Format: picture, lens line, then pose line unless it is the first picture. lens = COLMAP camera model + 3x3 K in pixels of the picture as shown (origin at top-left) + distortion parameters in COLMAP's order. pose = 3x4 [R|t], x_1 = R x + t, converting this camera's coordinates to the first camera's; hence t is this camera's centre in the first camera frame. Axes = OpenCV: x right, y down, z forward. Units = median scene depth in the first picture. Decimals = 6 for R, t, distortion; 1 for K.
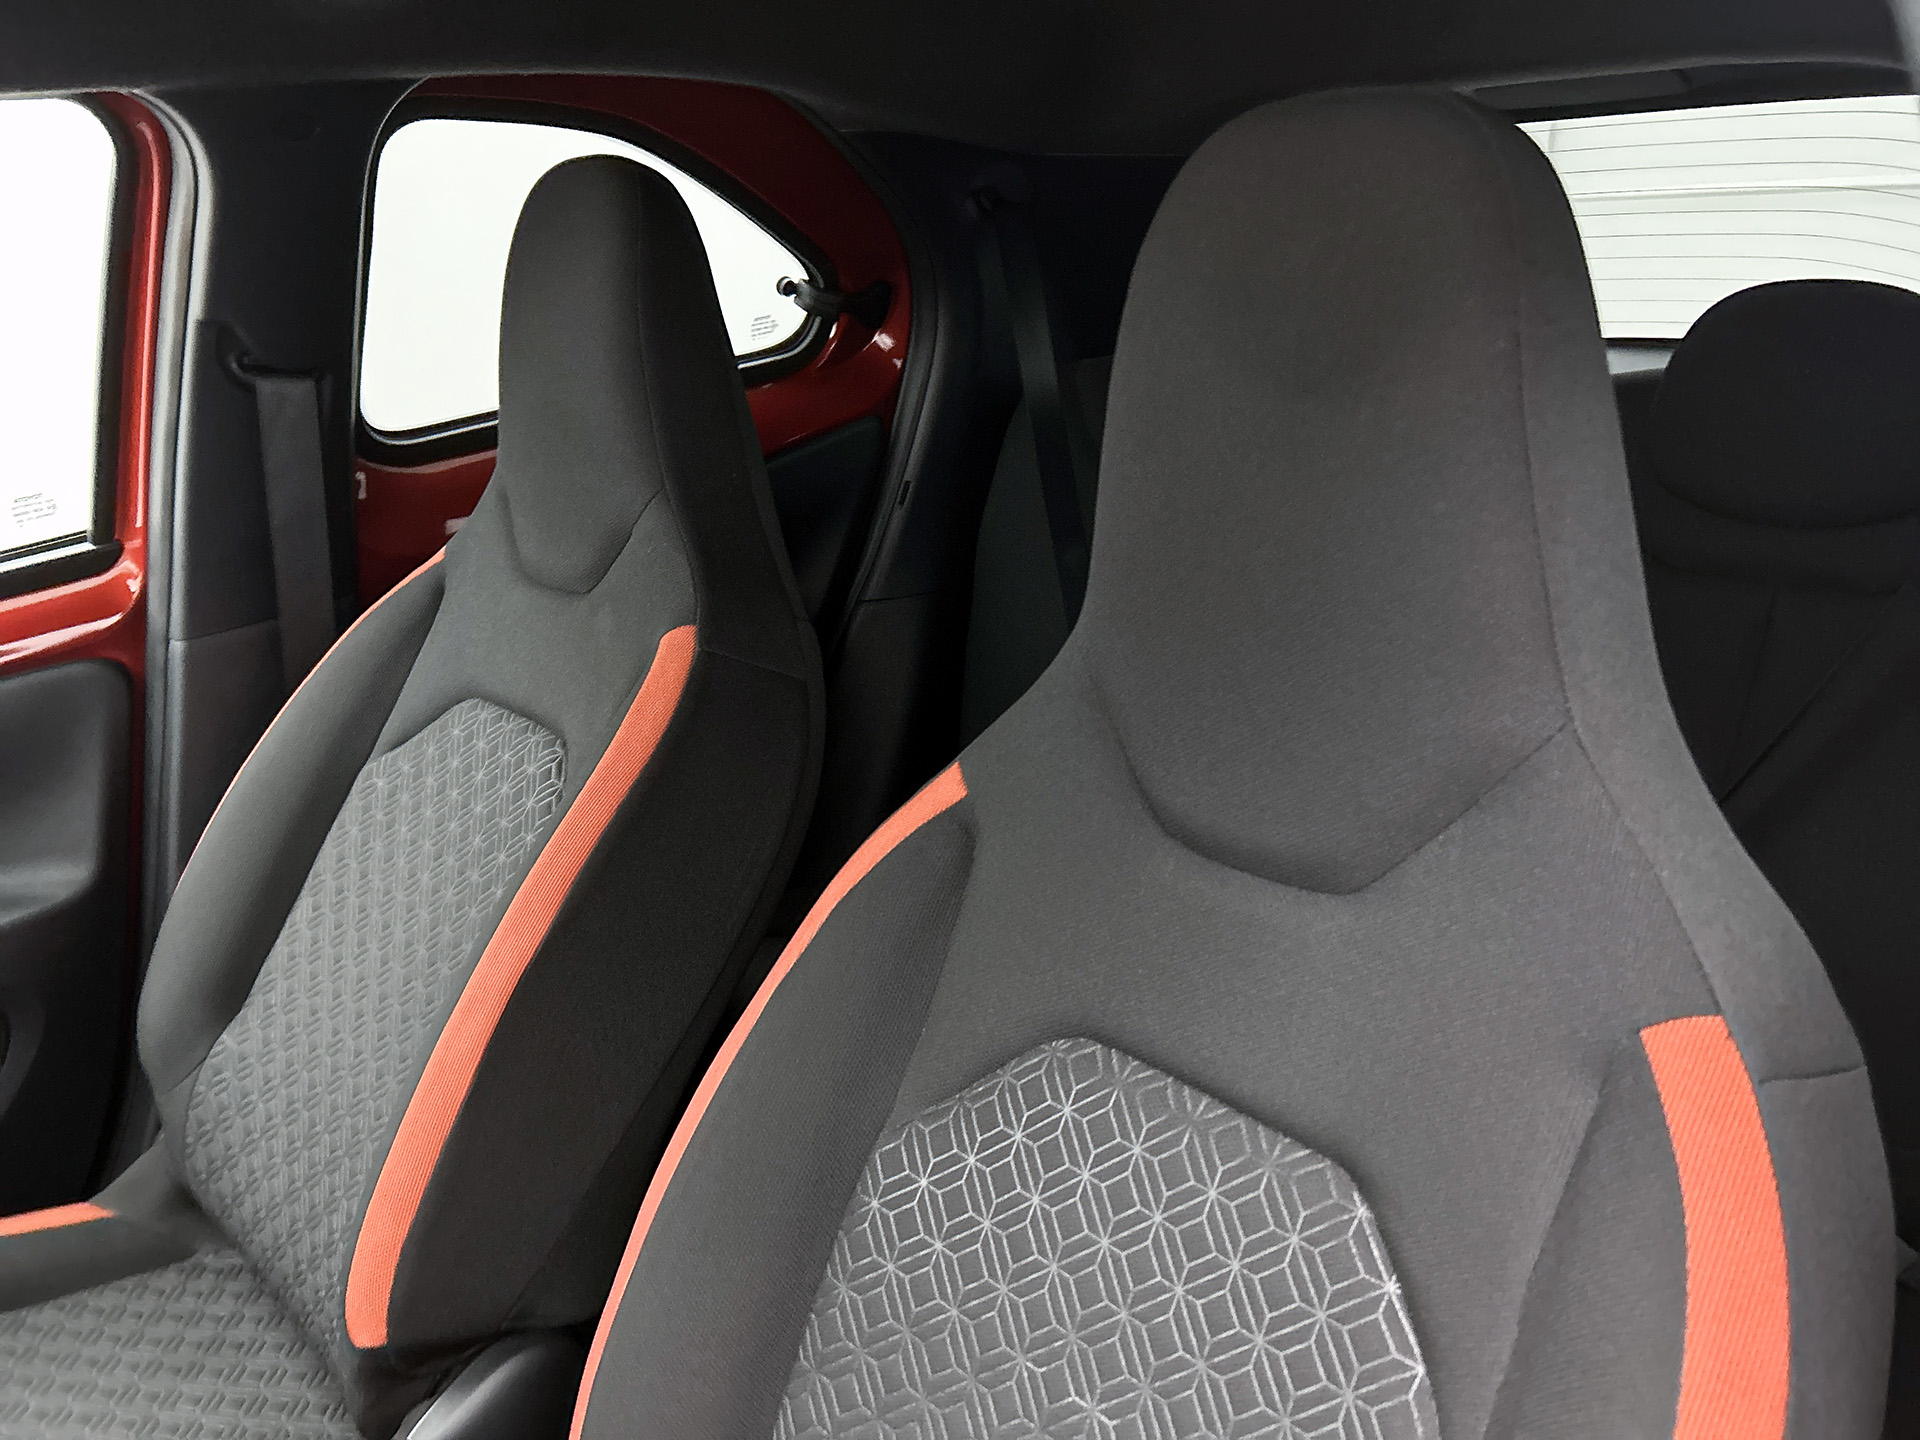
lens RADIAL K [[1465.3, 0, 950.2], [0, 1465.3, 710.4], [0, 0, 1]] dist [0.045569, -0.086042]
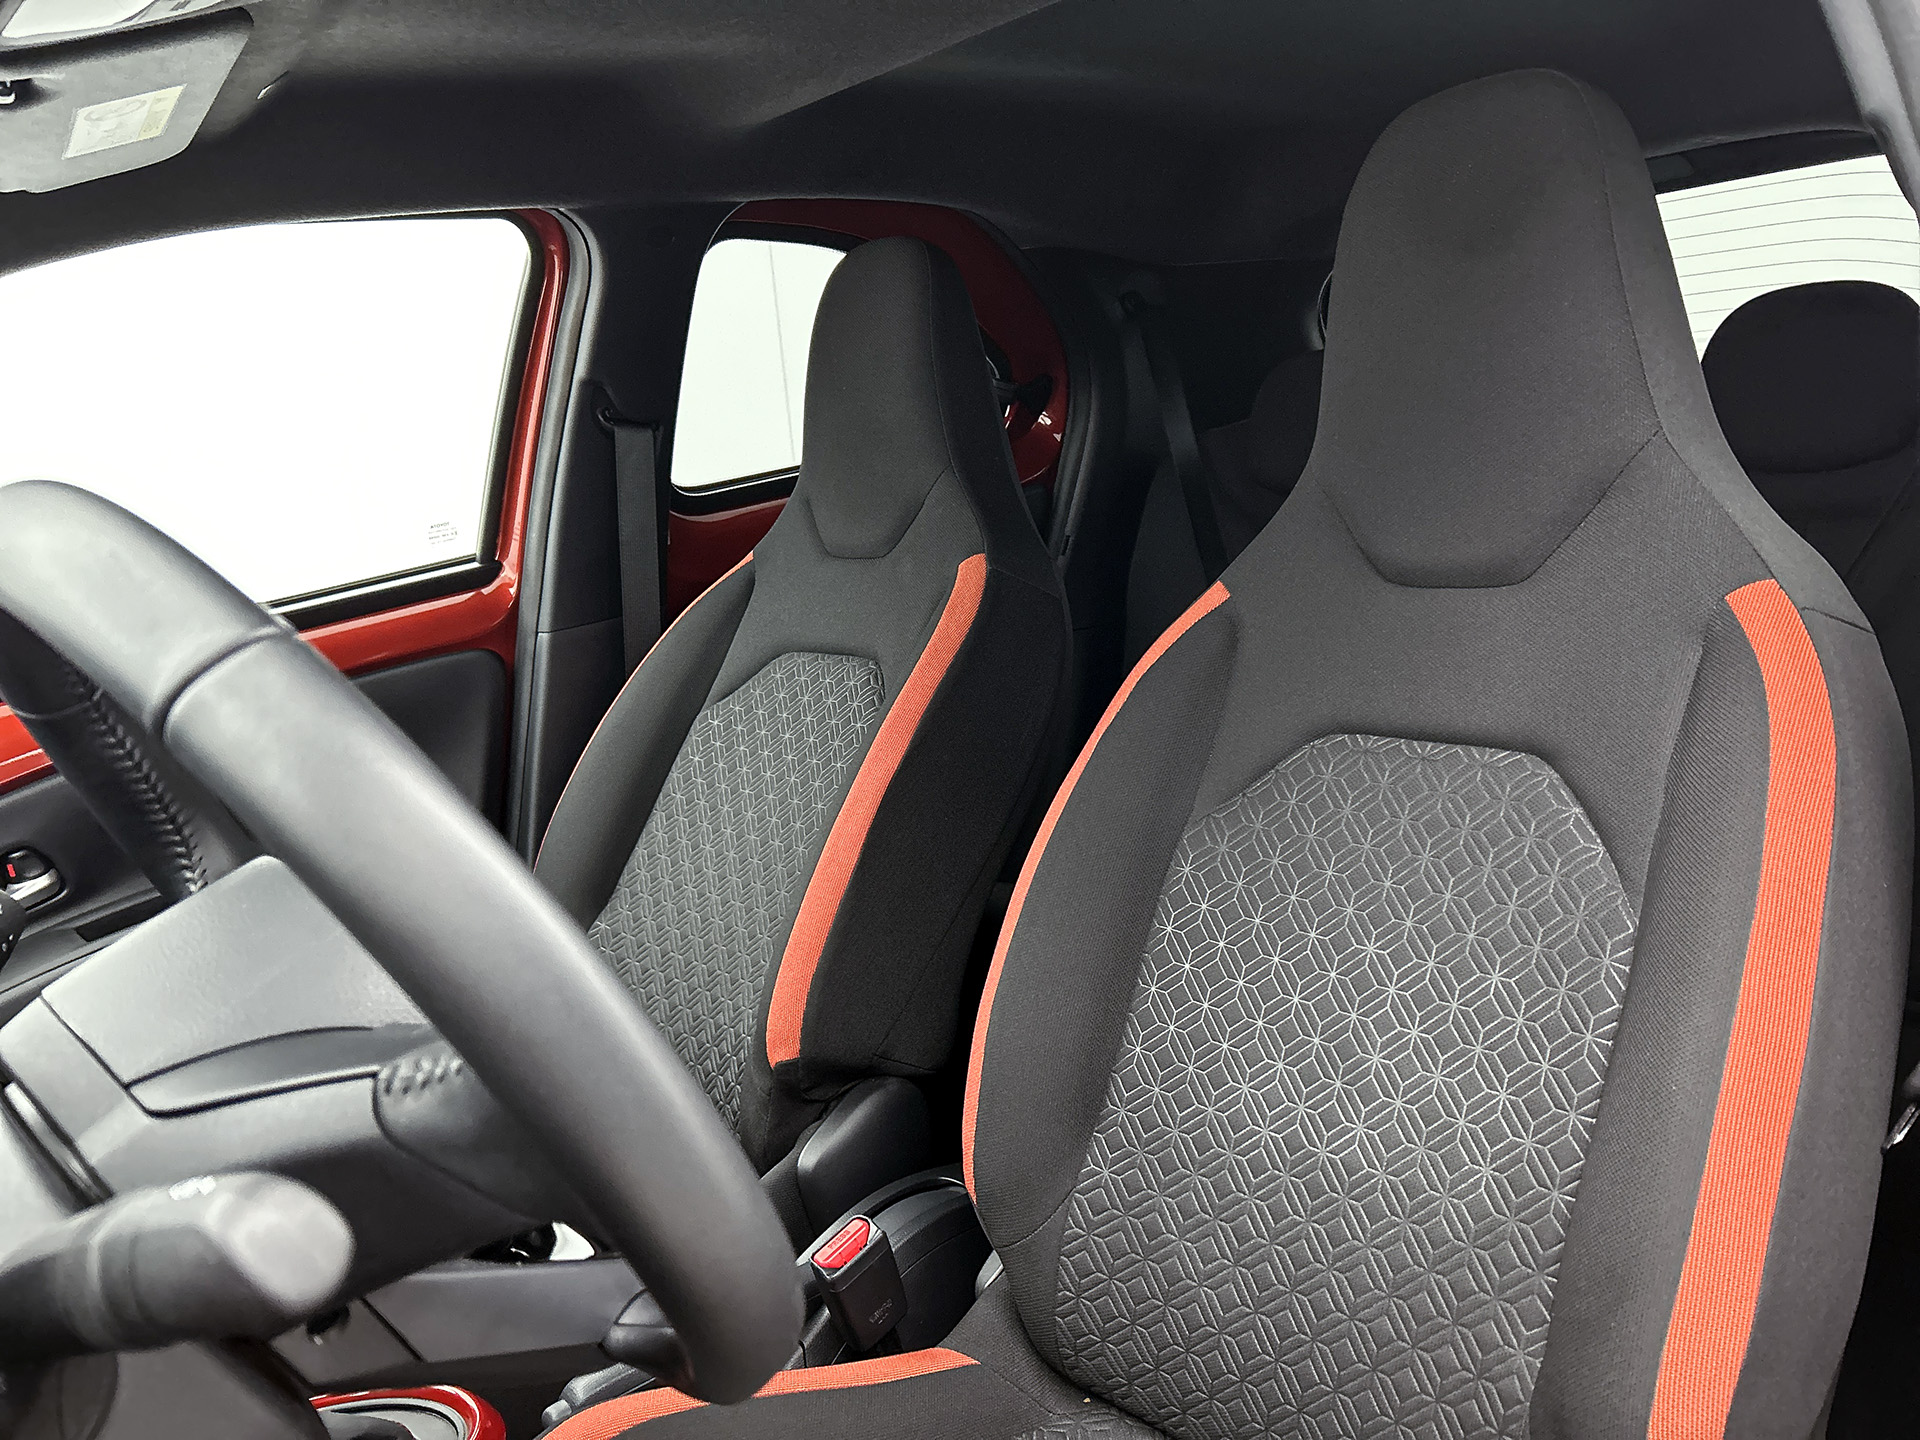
lens RADIAL K [[1445.0, 0, 933.9], [0, 1445.0, 712.9], [0, 0, 1]] dist [0.109051, -0.185837]
pose [[0.998131, -0.040083, -0.046129, -0.152257], [0.033498, 0.990198, -0.135593, 0.248178], [0.051111, 0.133795, 0.989690, -0.287806]]
